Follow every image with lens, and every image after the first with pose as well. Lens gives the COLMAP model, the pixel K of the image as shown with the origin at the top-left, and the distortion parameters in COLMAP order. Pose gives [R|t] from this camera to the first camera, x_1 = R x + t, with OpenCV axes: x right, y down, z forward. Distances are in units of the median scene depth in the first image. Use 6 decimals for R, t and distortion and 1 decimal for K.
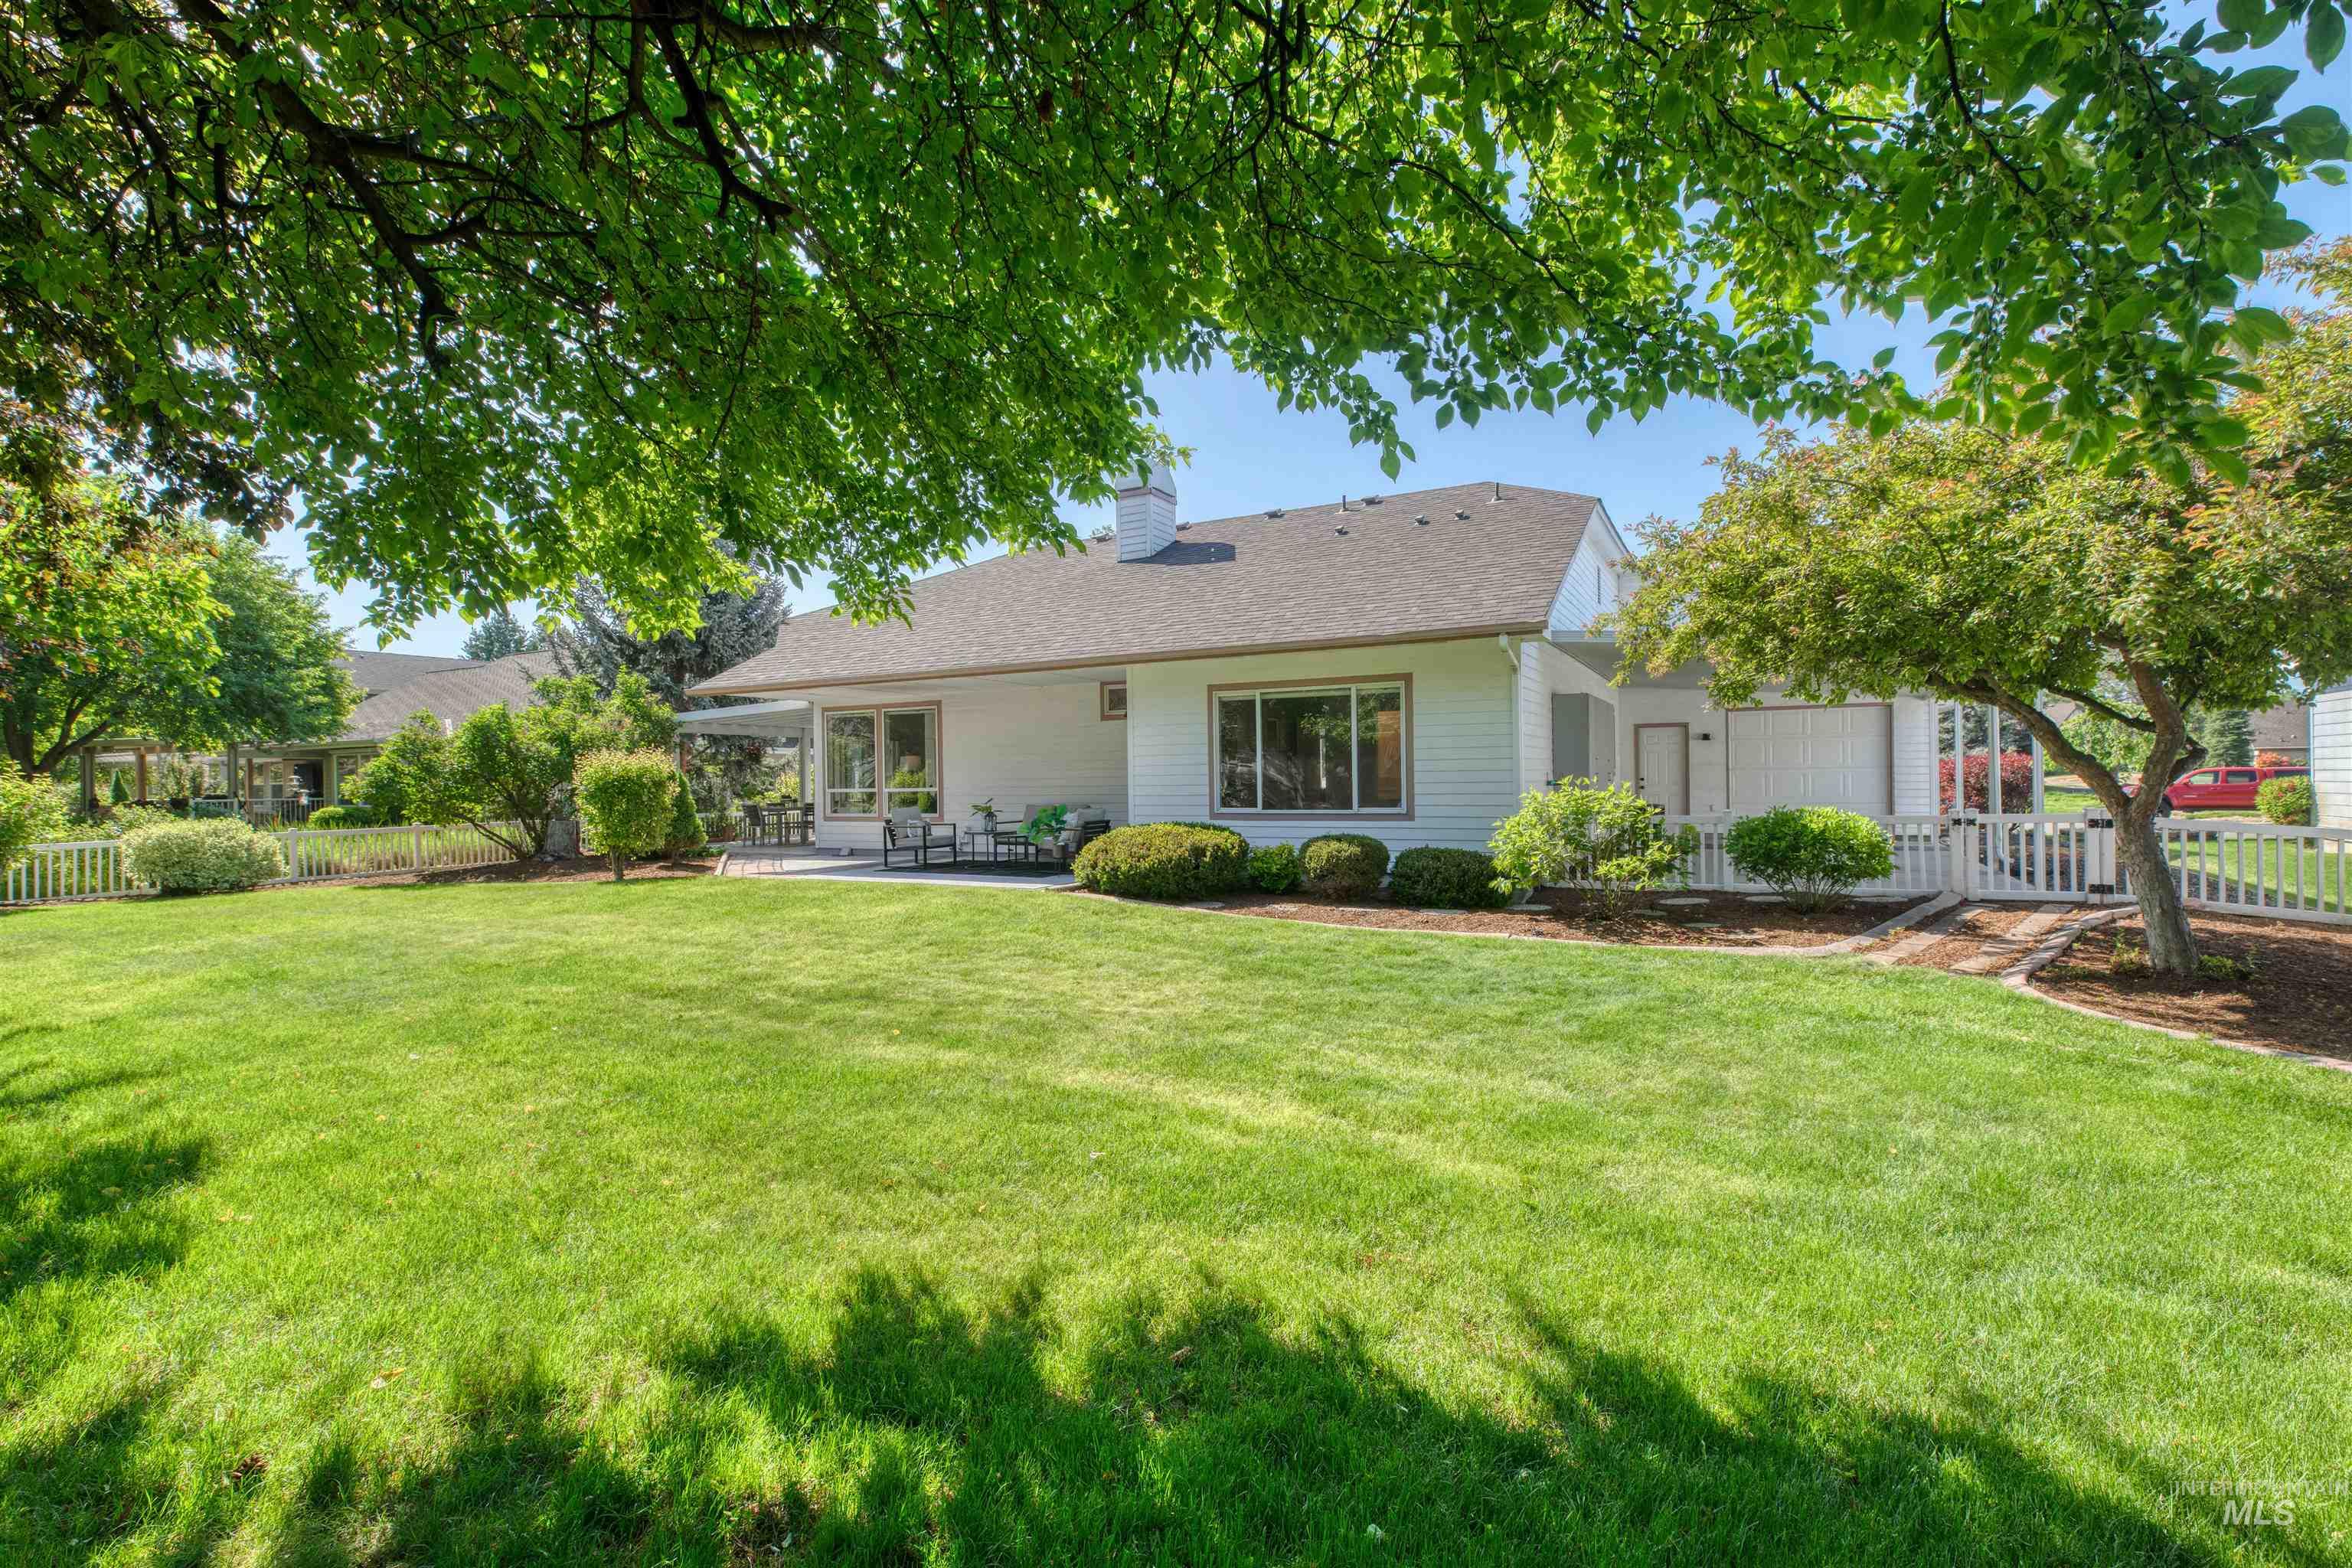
lens RADIAL K [[1055.3, 0, 1169.9], [0, 1055.3, 786.2], [0, 0, 1]] dist [0.003584, -0.001469]
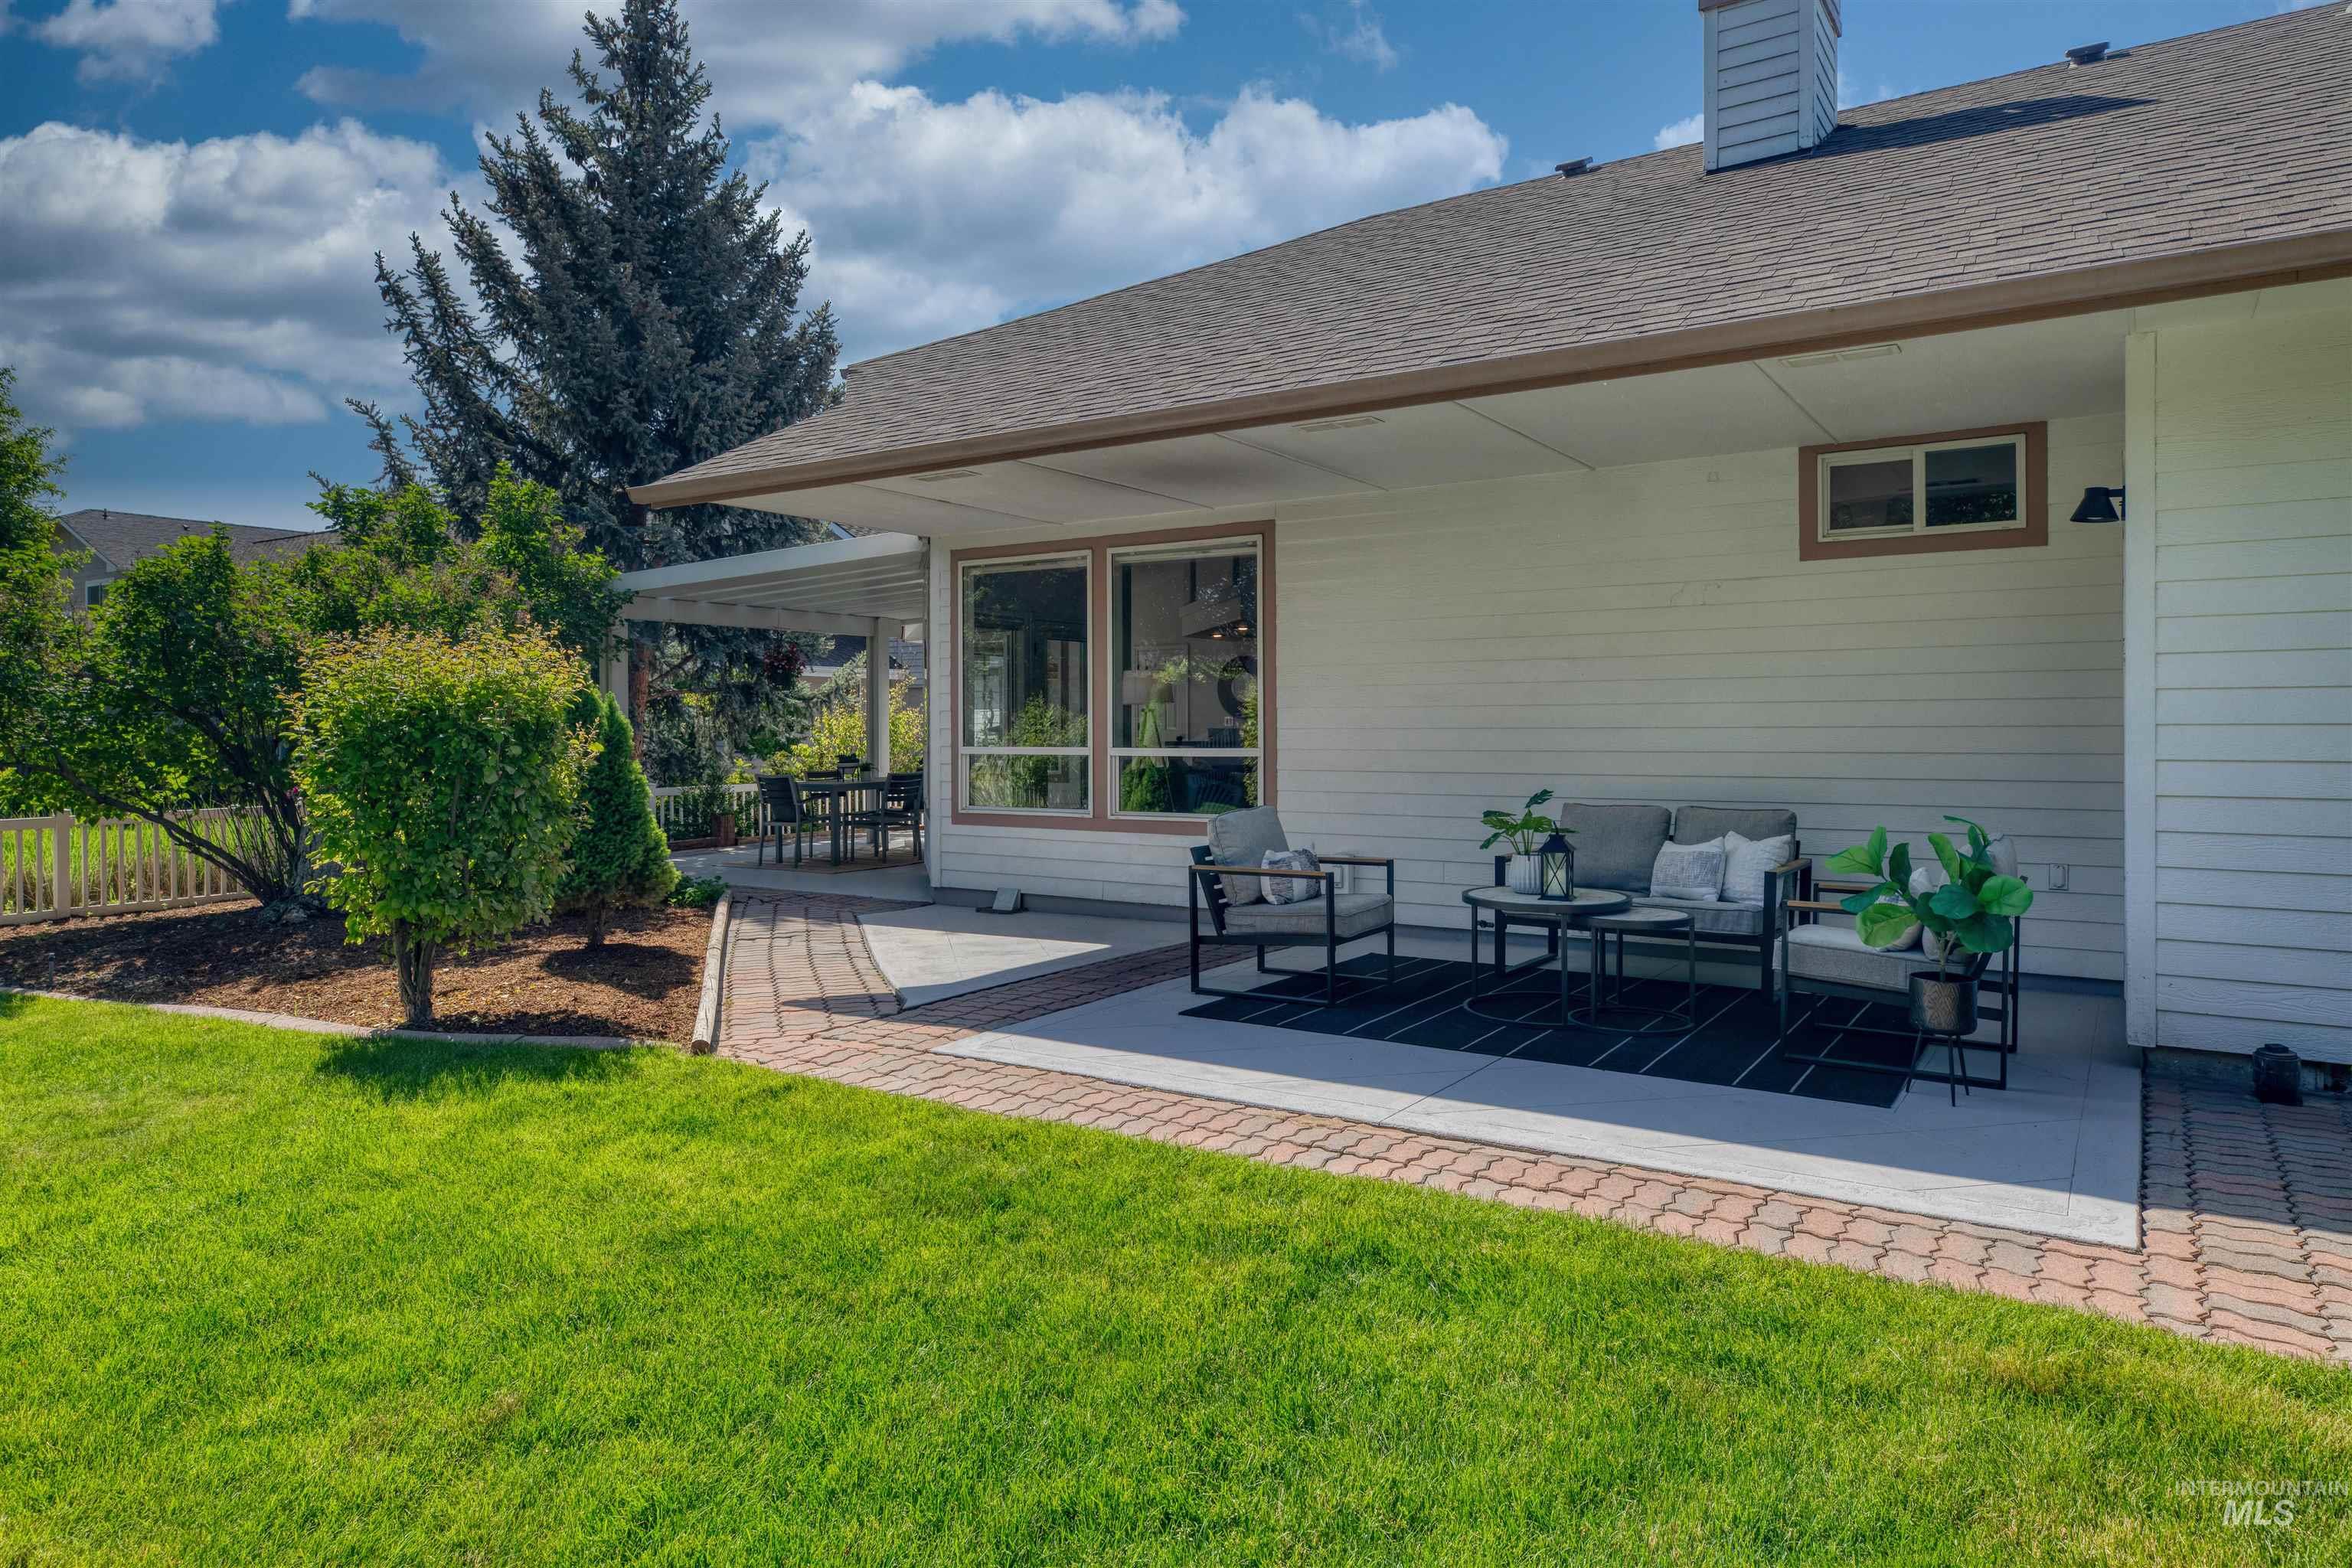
lens RADIAL K [[1440.7, 0, 1179.5], [0, 1440.7, 771.4], [0, 0, 1]] dist [0.008571, 0.000783]
pose [[0.996051, 0.015925, -0.087349, -0.190727], [-0.013841, 0.999606, 0.024417, -0.002751], [0.087703, -0.023112, 0.995879, 0.445282]]
